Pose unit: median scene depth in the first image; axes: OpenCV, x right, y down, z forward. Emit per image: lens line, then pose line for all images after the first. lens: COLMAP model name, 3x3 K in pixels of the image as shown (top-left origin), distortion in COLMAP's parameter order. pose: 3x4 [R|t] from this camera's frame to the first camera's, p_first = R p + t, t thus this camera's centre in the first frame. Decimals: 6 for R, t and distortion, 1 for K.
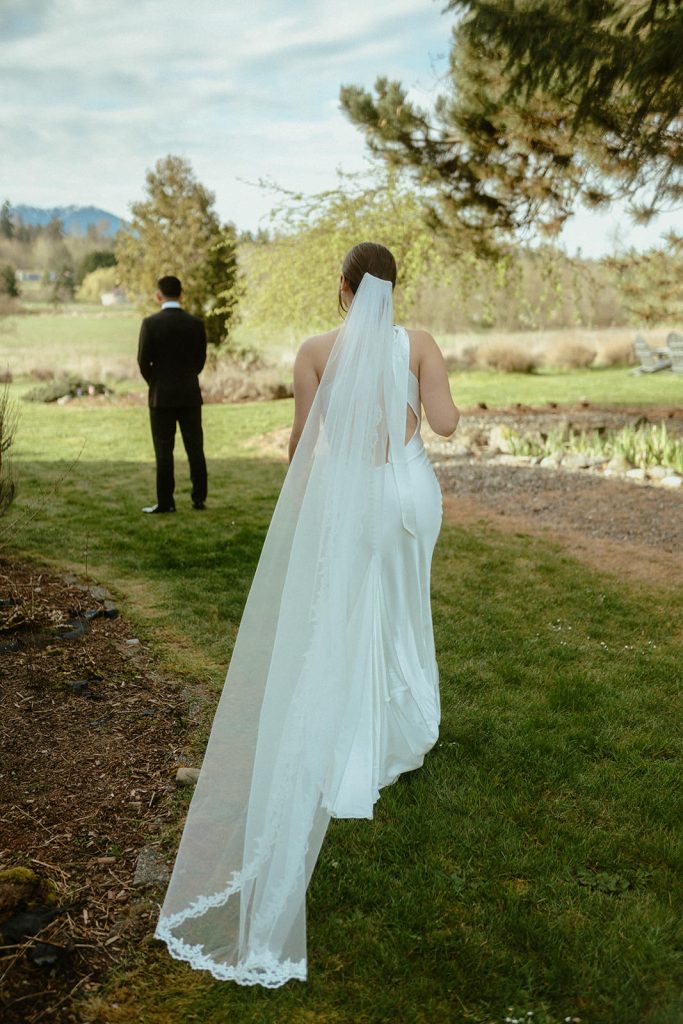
lens RADIAL K [[1005.8, 0, 342.5], [0, 1005.8, 512.6], [0, 0, 1]] dist [-0.011802, 0.000000]
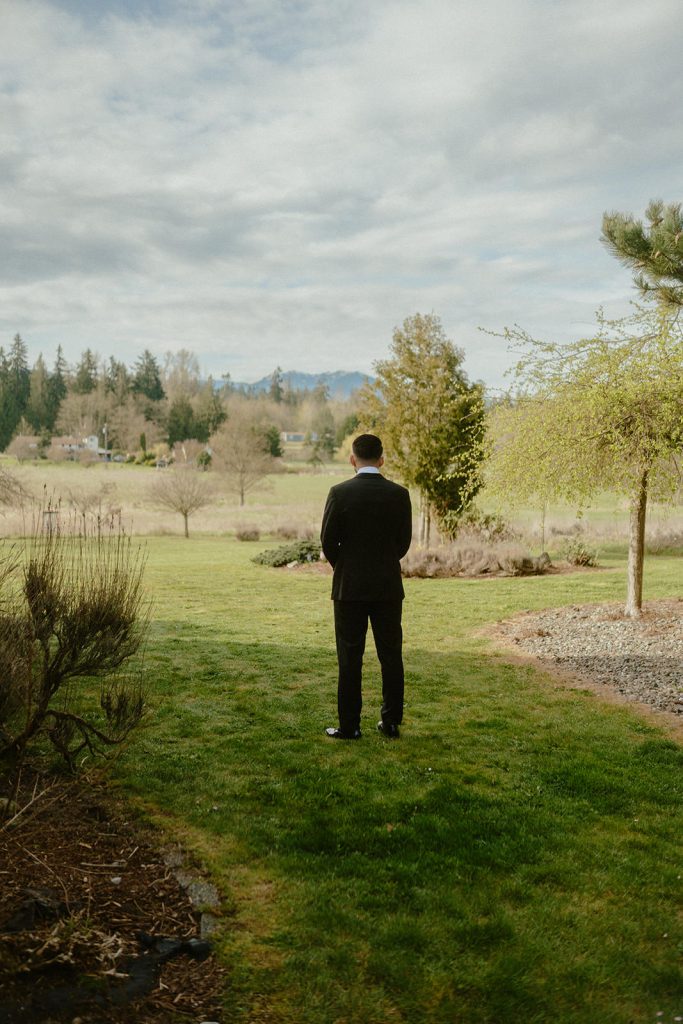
lens RADIAL K [[1005.8, 0, 340.2], [0, 1005.8, 512.3], [0, 0, 1]] dist [-0.011802, 0.000000]
pose [[0.967284, 0.028003, -0.252146, 0.002869], [-0.067497, 0.986474, -0.149373, -0.032795], [0.244553, 0.161505, 0.956091, 0.148004]]
